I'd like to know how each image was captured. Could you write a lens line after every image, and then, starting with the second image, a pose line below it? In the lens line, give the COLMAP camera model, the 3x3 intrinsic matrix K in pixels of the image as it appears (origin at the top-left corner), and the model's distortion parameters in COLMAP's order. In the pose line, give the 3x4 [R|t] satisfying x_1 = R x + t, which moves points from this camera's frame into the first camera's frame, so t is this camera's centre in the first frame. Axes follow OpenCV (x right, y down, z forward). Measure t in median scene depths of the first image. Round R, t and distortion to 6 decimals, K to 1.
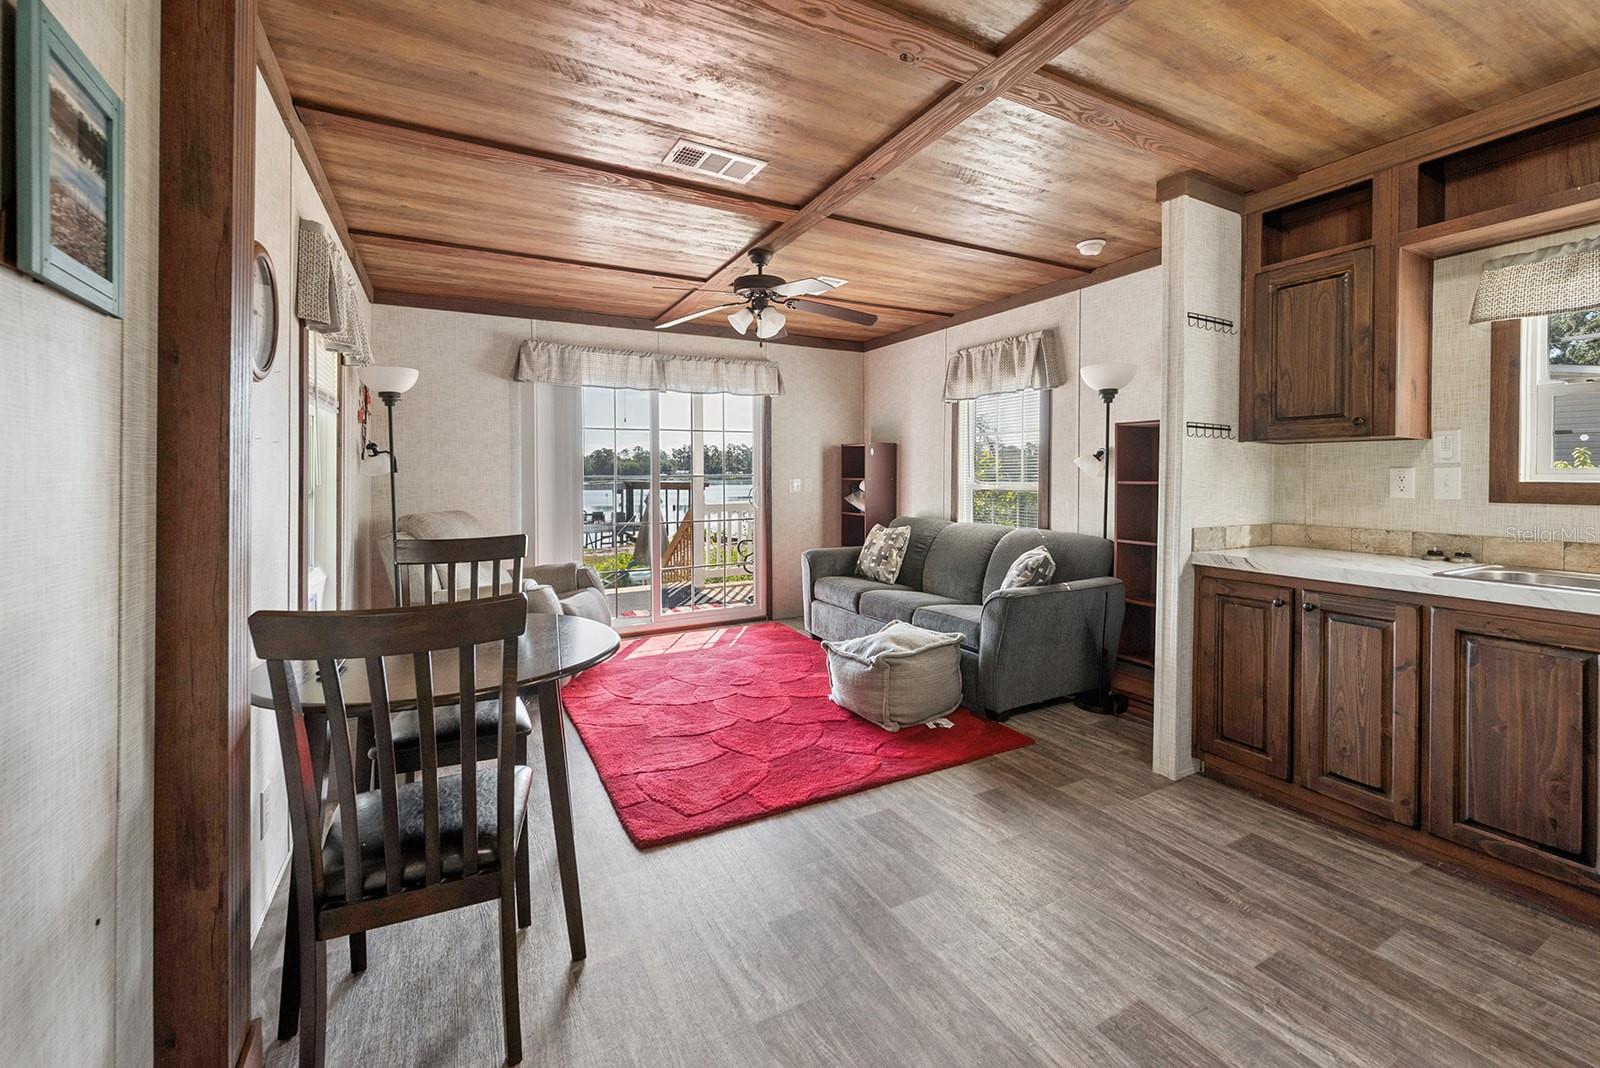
lens RADIAL K [[650.5, 0, 806.6], [0, 650.5, 487.7], [0, 0, 1]] dist [-0.013578, -0.000002]
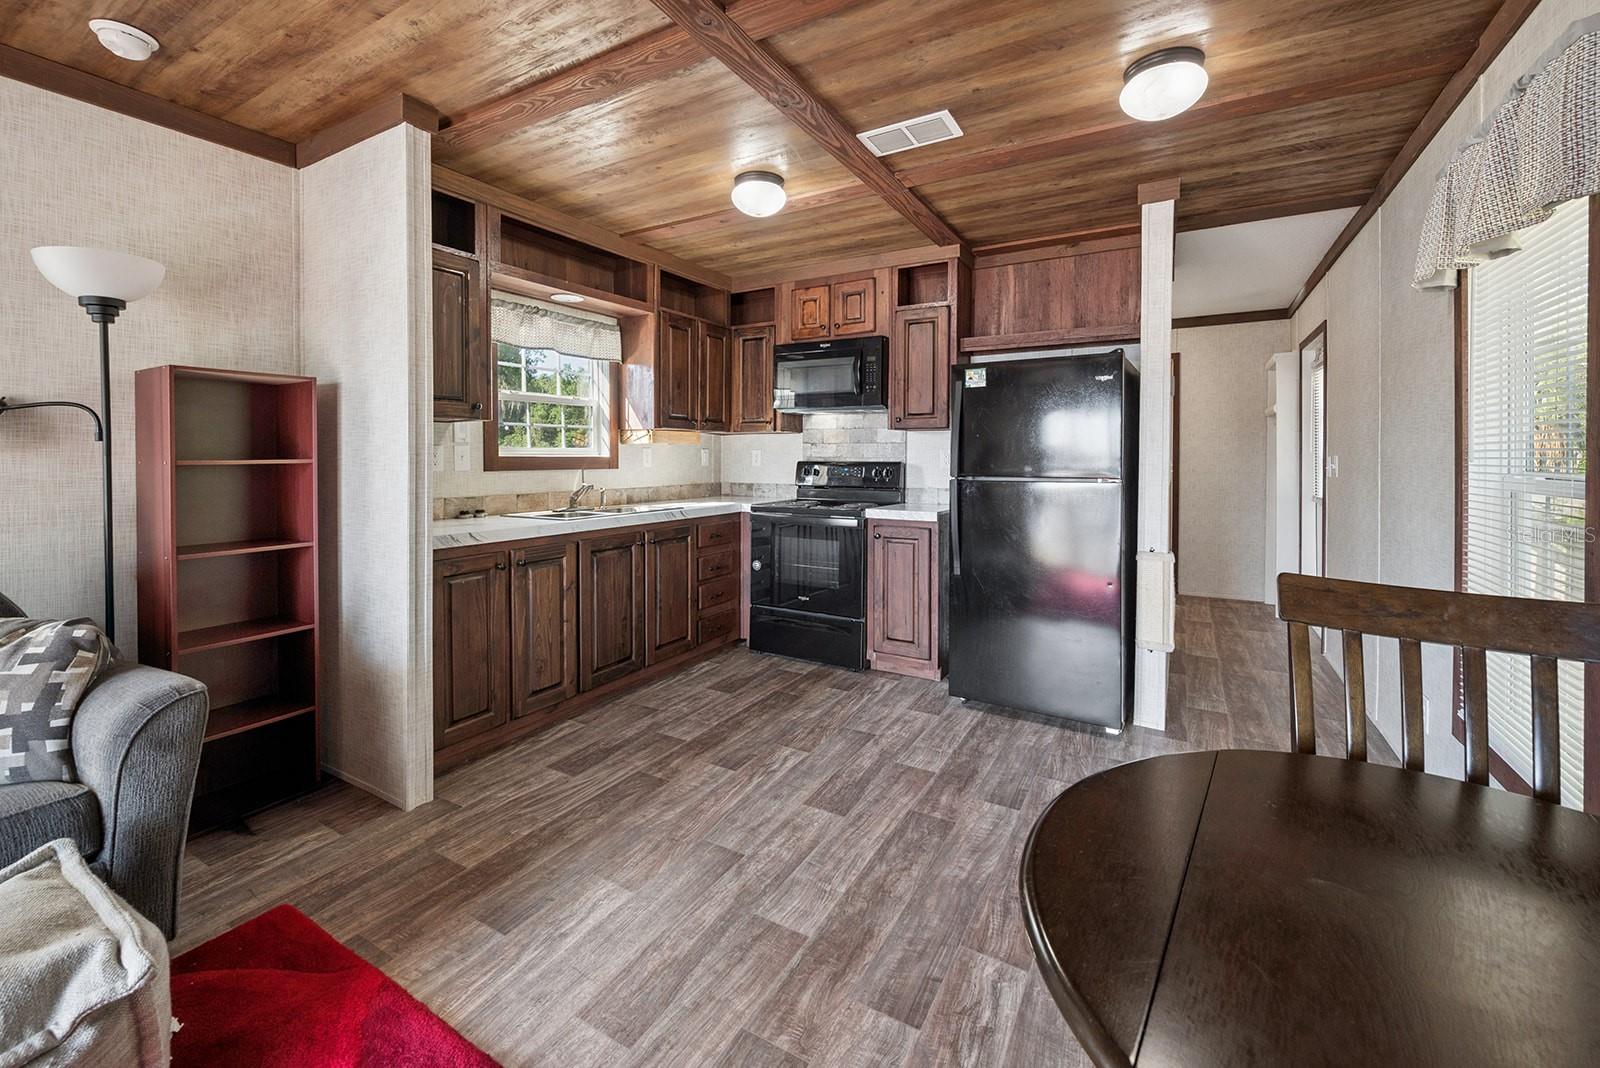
lens RADIAL K [[668.2, 0, 786.2], [0, 668.2, 455.3], [0, 0, 1]] dist [-0.004497, -0.001700]
pose [[-0.519720, 0.000343, 0.854336, -0.584256], [0.019959, 0.999732, 0.011741, -0.017668], [-0.854103, 0.023154, -0.519588, 1.371074]]
